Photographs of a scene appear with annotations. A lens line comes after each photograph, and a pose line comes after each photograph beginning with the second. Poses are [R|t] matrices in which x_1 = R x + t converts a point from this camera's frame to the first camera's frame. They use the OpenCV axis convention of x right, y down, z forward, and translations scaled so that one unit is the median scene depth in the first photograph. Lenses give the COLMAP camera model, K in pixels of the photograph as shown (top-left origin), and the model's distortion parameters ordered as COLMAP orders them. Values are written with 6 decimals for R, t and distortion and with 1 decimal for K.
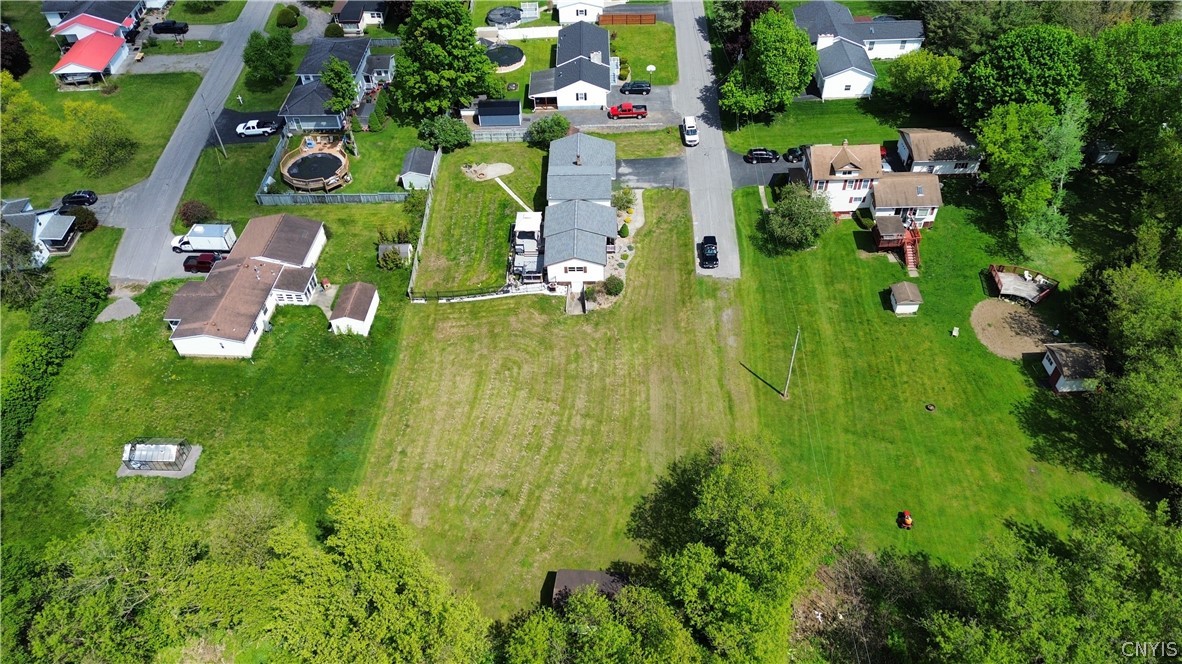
lens RADIAL K [[827.7, 0, 601.1], [0, 827.7, 325.4], [0, 0, 1]] dist [0.091689, -0.100948]
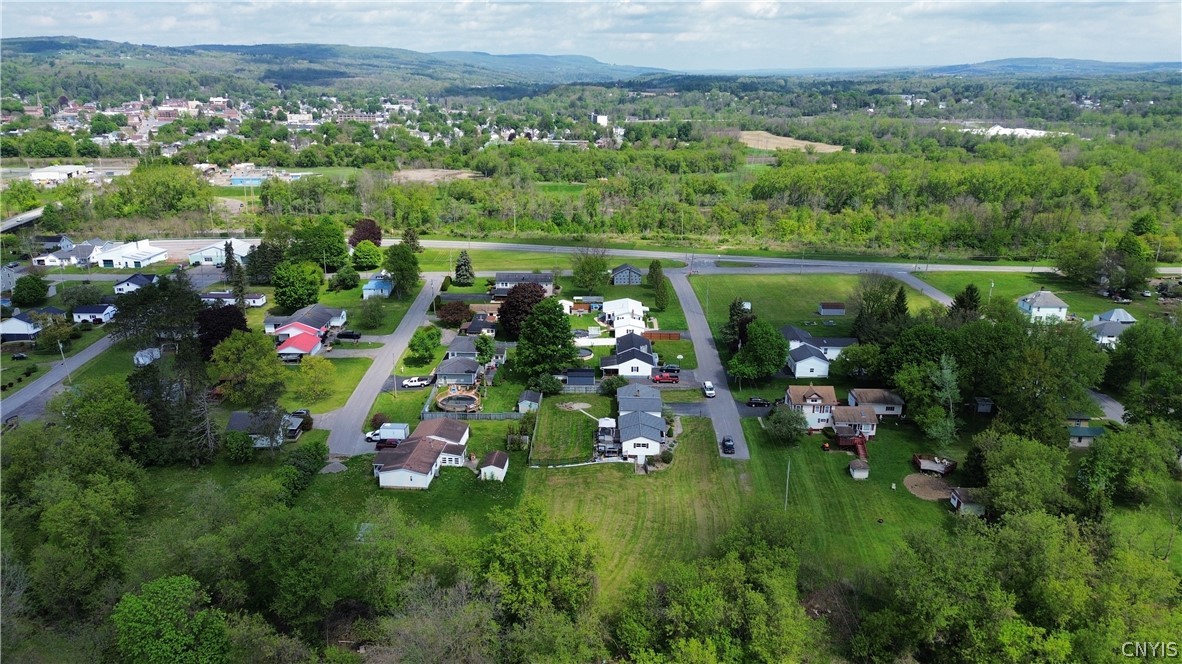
lens RADIAL K [[827.7, 0, 601.1], [0, 827.7, 325.4], [0, 0, 1]] dist [0.091689, -0.100948]
pose [[0.999382, 0.034862, 0.004464, -0.112120], [-0.028594, 0.880333, -0.473494, 0.434328], [-0.020436, 0.473074, 0.880786, -0.417427]]
